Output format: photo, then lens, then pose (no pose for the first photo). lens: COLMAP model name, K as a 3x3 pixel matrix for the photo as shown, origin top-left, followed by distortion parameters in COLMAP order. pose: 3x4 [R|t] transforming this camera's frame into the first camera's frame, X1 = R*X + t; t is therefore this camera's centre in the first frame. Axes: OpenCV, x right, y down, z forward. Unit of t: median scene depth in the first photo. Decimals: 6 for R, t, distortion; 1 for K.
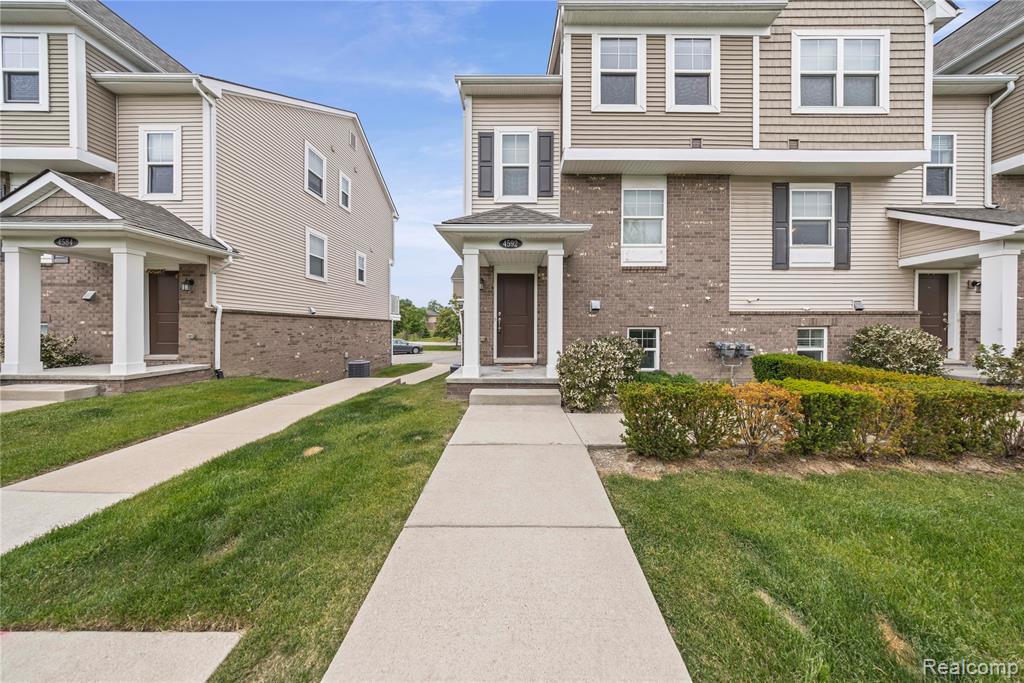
lens RADIAL K [[300.9, 0, 525.5], [0, 300.9, 327.5], [0, 0, 1]] dist [-0.002774, -0.000118]
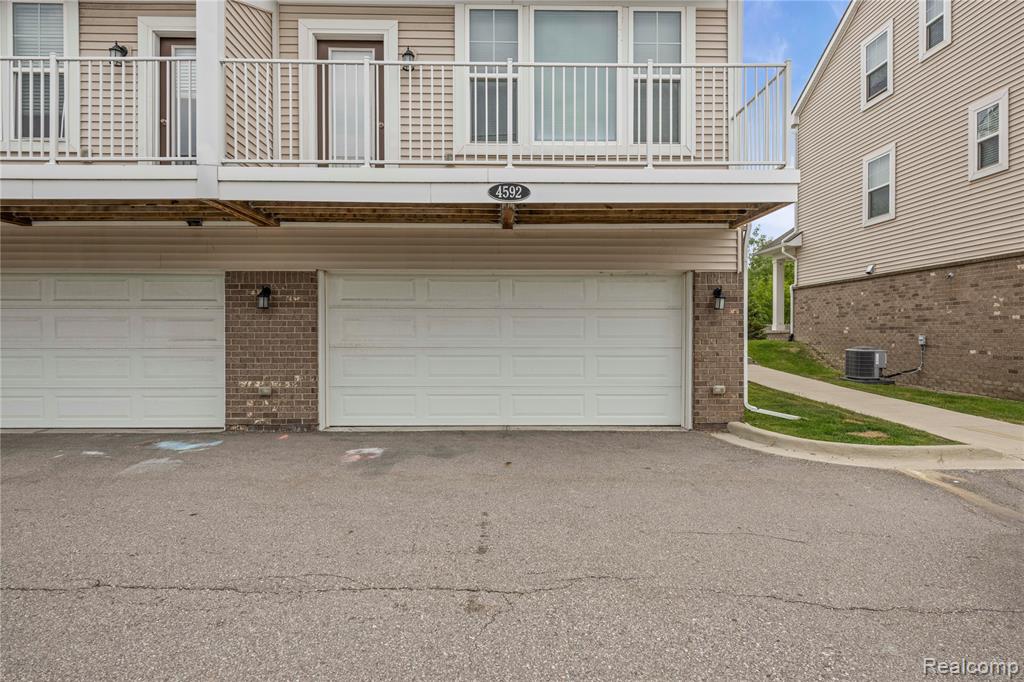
lens RADIAL K [[559.6, 0, 512.3], [0, 559.6, 340.9], [0, 0, 1]] dist [-0.011237, 0.001276]
pose [[-0.999838, 0.005171, -0.017243, 0.098640], [0.005010, 0.999944, 0.009355, 0.060981], [0.017290, 0.009267, -0.999808, 1.477306]]
